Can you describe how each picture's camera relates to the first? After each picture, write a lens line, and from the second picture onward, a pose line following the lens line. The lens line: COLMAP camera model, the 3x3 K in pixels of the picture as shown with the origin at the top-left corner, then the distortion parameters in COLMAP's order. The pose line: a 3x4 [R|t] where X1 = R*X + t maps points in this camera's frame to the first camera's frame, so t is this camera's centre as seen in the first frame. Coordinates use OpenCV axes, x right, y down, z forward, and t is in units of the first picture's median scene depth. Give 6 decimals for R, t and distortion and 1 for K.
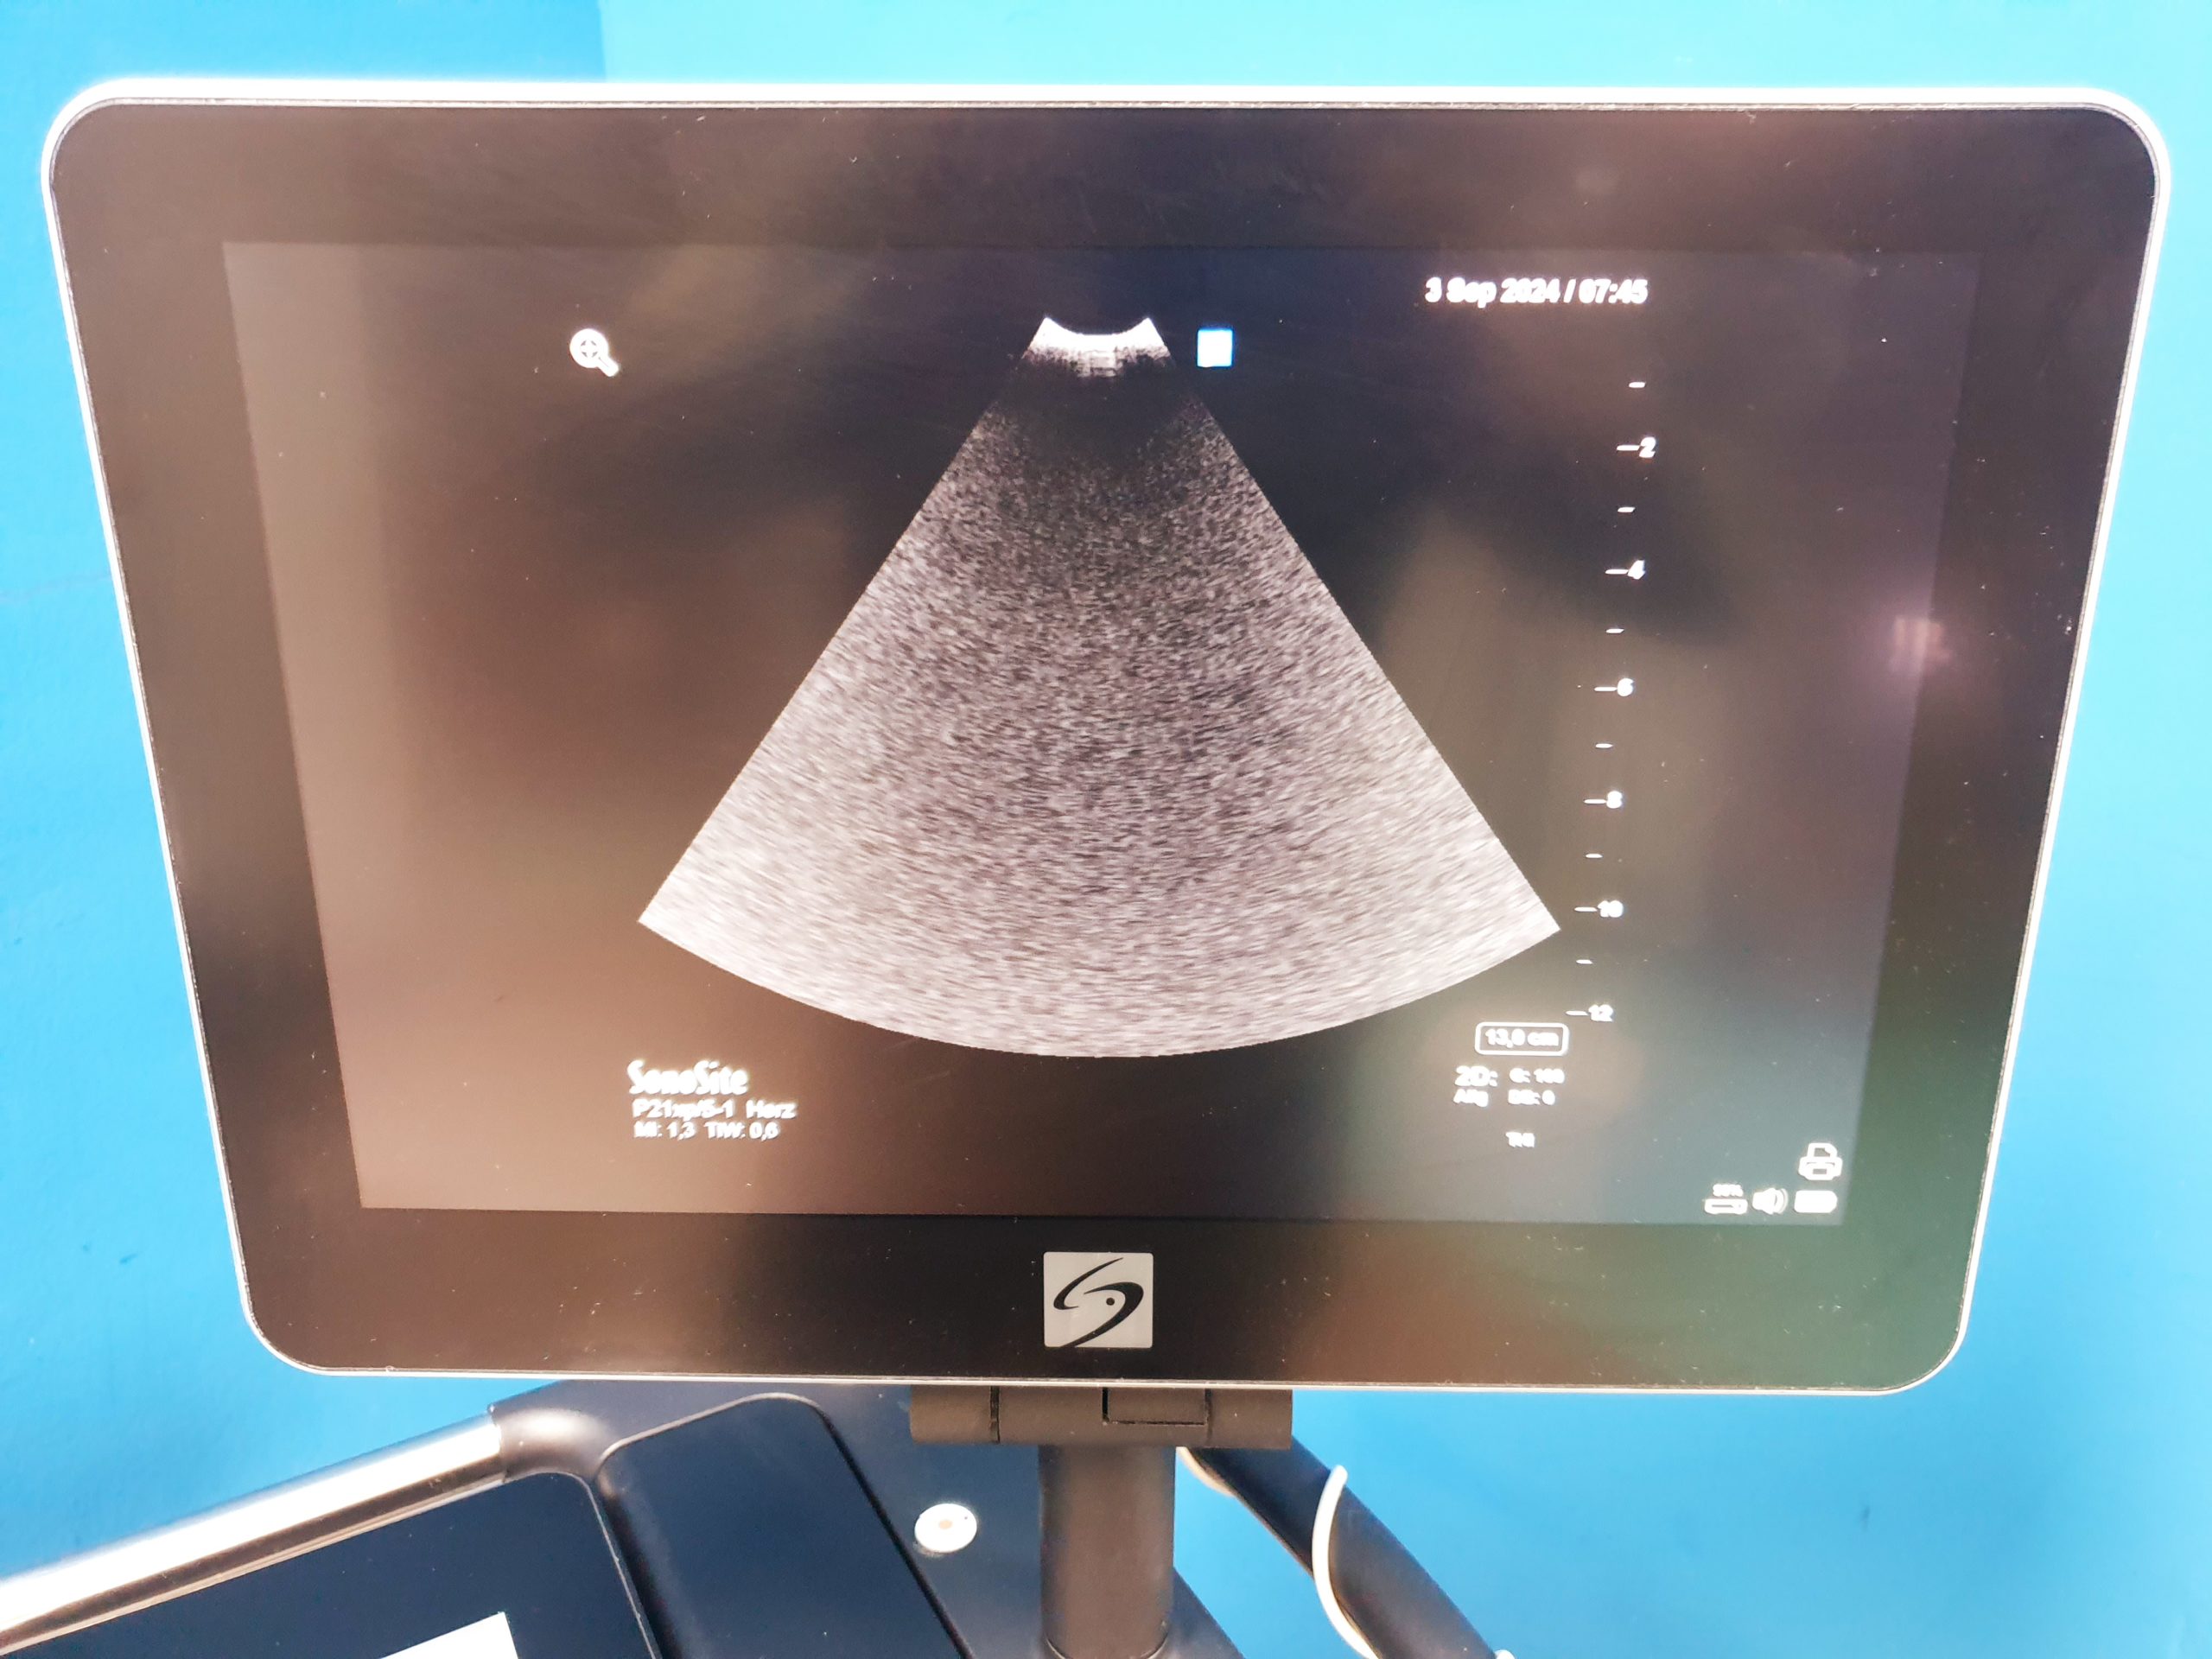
lens RADIAL K [[1751.3, 0, 1114.2], [0, 1751.3, 843.0], [0, 0, 1]] dist [-0.008032, -0.010691]
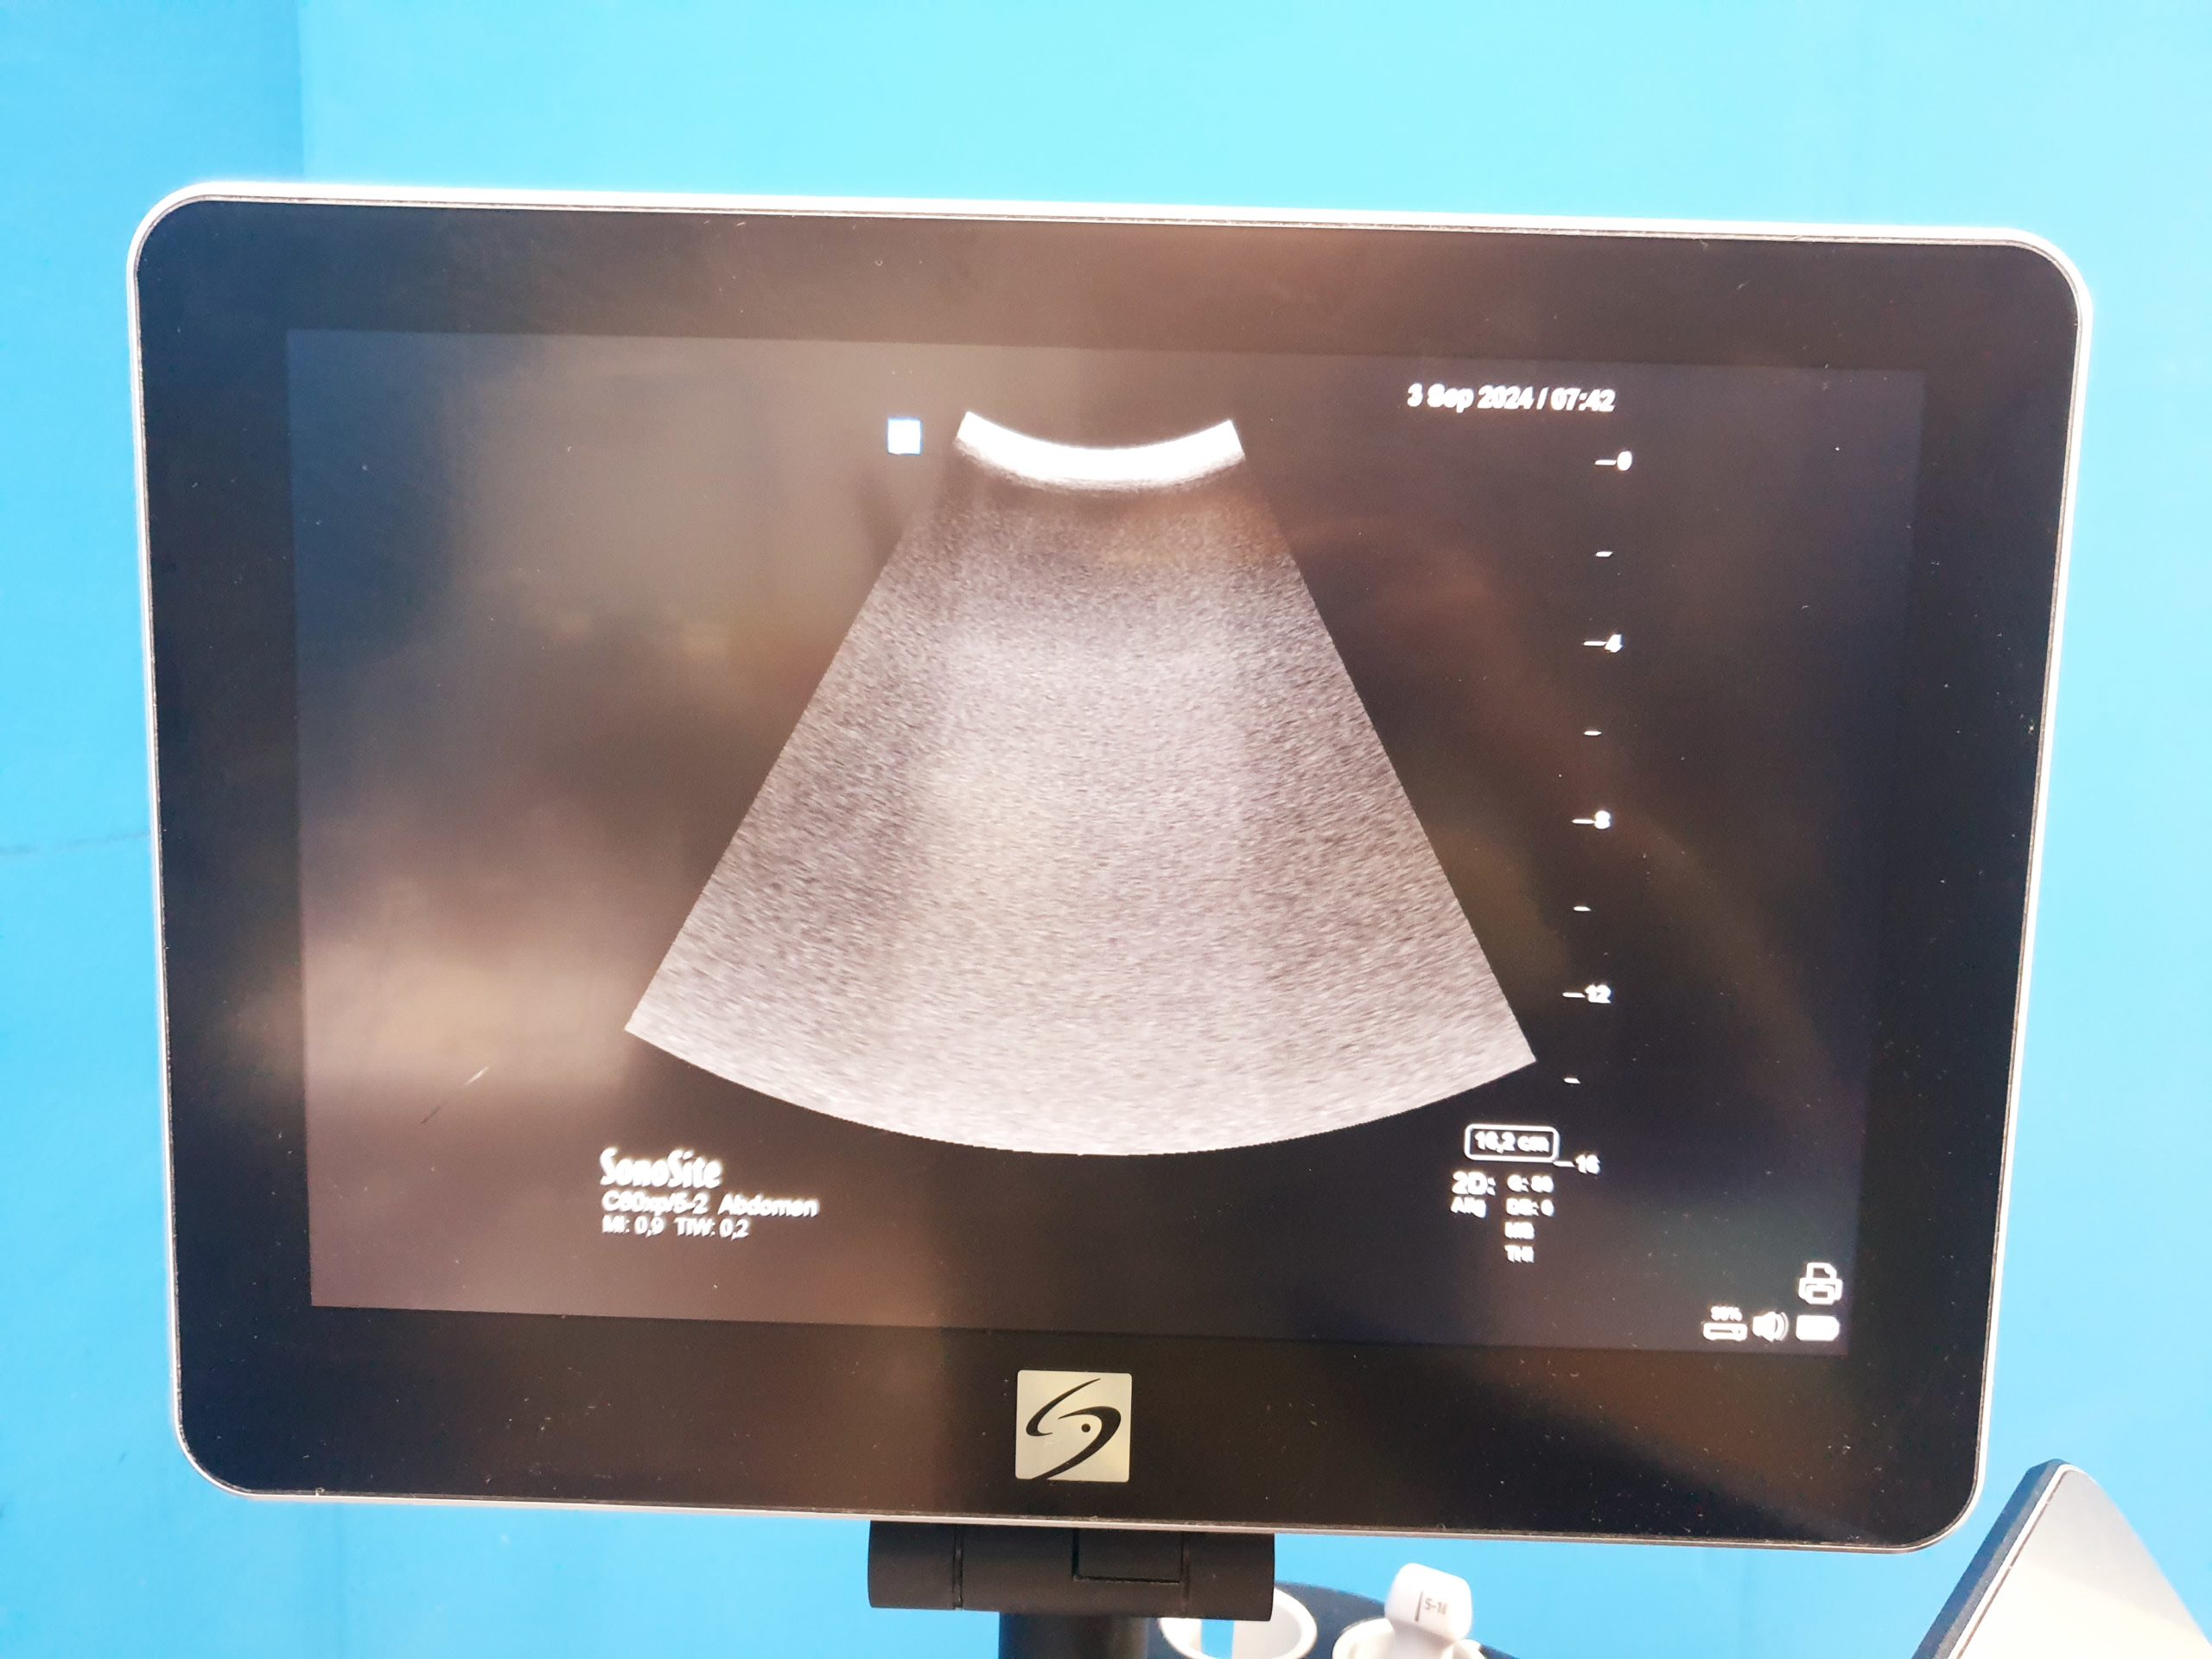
lens RADIAL K [[1689.7, 0, 1115.7], [0, 1689.7, 835.2], [0, 0, 1]] dist [-0.017463, 0.006854]
pose [[0.999621, 0.026345, 0.007966, -0.002019], [-0.024183, 0.978916, -0.202825, 0.136802], [-0.013142, 0.202555, 0.979183, 0.036715]]
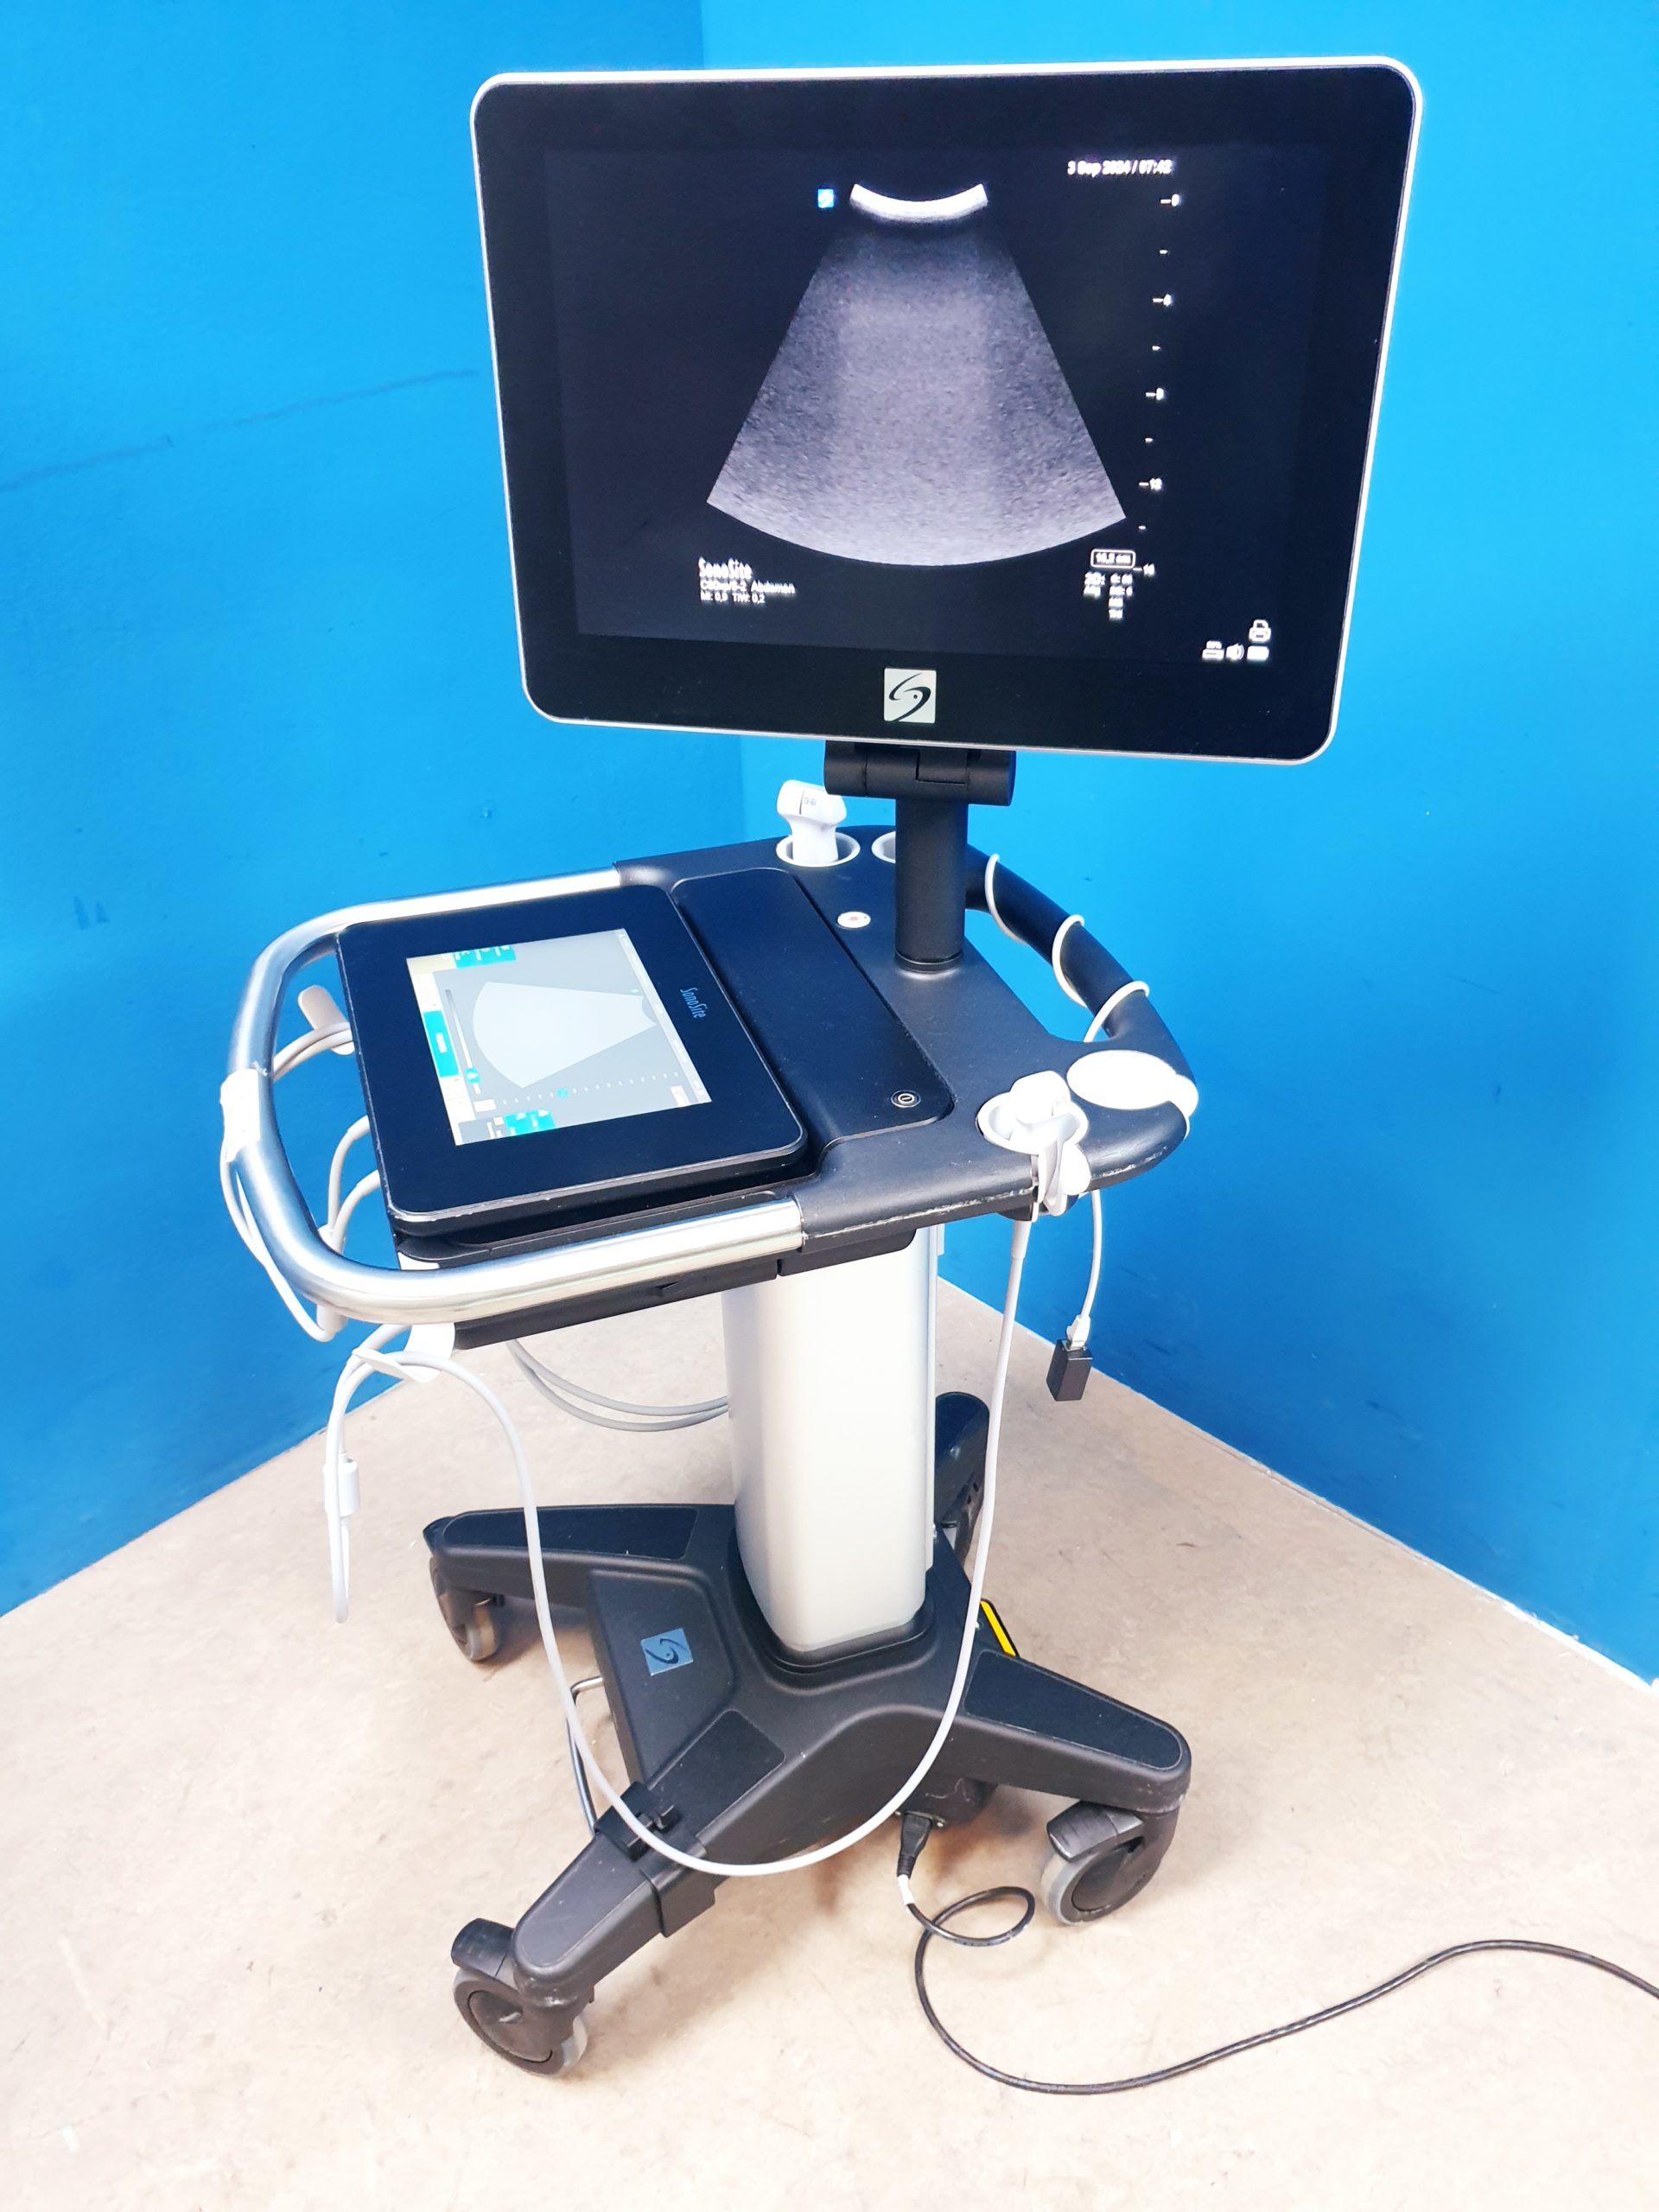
lens RADIAL K [[1640.3, 0, 829.2], [0, 1640.3, 1076.1], [0, 0, 1]] dist [0.058245, -0.113175]
pose [[0.980012, 0.091340, -0.176730, 0.297482], [-0.059450, 0.982235, 0.177988, 0.377642], [0.189848, -0.163924, 0.968032, -1.042400]]
